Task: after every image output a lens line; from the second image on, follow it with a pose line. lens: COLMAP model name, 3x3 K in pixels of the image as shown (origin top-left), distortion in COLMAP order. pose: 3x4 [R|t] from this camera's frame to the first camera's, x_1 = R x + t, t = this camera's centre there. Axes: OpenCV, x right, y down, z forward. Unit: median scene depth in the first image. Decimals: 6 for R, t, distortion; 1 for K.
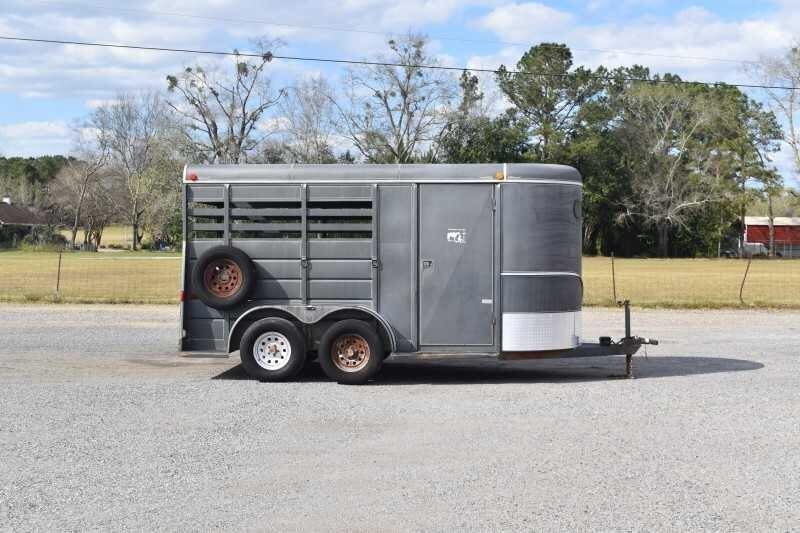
lens RADIAL K [[1200.8, 0, 400.0], [0, 1200.8, 266.5], [0, 0, 1]] dist [0.002693, 0.008577]
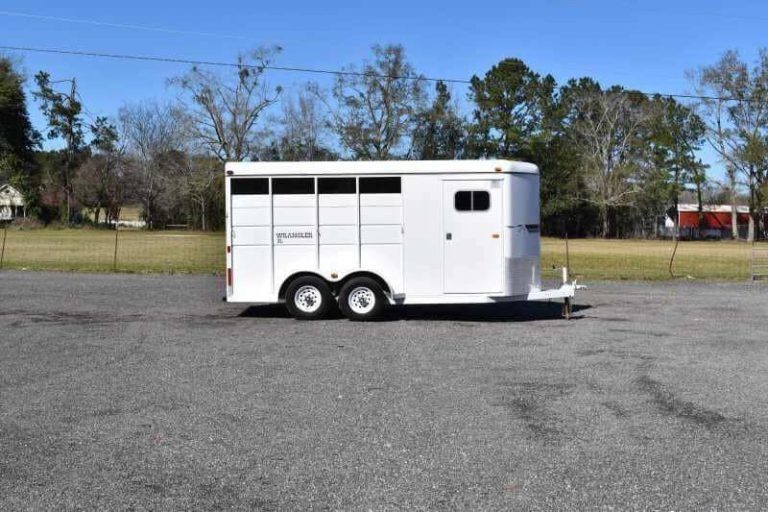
lens RADIAL K [[1406.8, 0, 384.0], [0, 1406.8, 256.0], [0, 0, 1]] dist [-0.005940, 0.004988]
pose [[0.999897, 0.005920, 0.013055, -0.015423], [-0.005975, 0.999973, 0.004170, 0.004946], [-0.013030, -0.004248, 0.999906, -0.359088]]
